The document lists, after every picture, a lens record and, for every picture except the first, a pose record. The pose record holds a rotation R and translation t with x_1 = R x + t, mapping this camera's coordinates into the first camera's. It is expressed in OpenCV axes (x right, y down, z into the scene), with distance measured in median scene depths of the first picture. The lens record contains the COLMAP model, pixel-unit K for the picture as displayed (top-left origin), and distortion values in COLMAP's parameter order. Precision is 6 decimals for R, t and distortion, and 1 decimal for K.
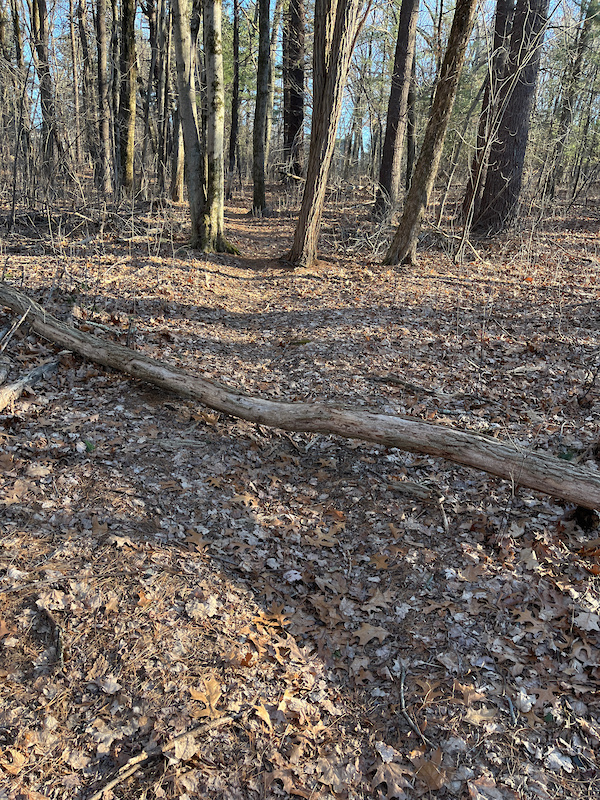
lens RADIAL K [[602.7, 0, 296.6], [0, 602.7, 403.0], [0, 0, 1]] dist [0.010653, -0.011524]
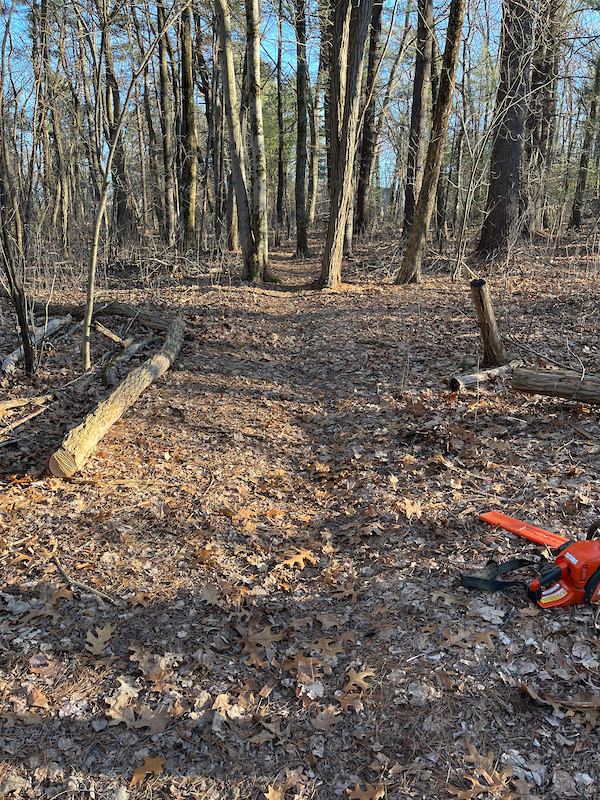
lens RADIAL K [[602.7, 0, 302.0], [0, 602.7, 397.7], [0, 0, 1]] dist [0.010653, -0.011524]
pose [[0.995812, -0.034827, -0.084535, 0.049816], [0.027632, 0.996012, -0.084834, 0.107659], [0.087153, 0.082143, 0.992803, -0.246567]]
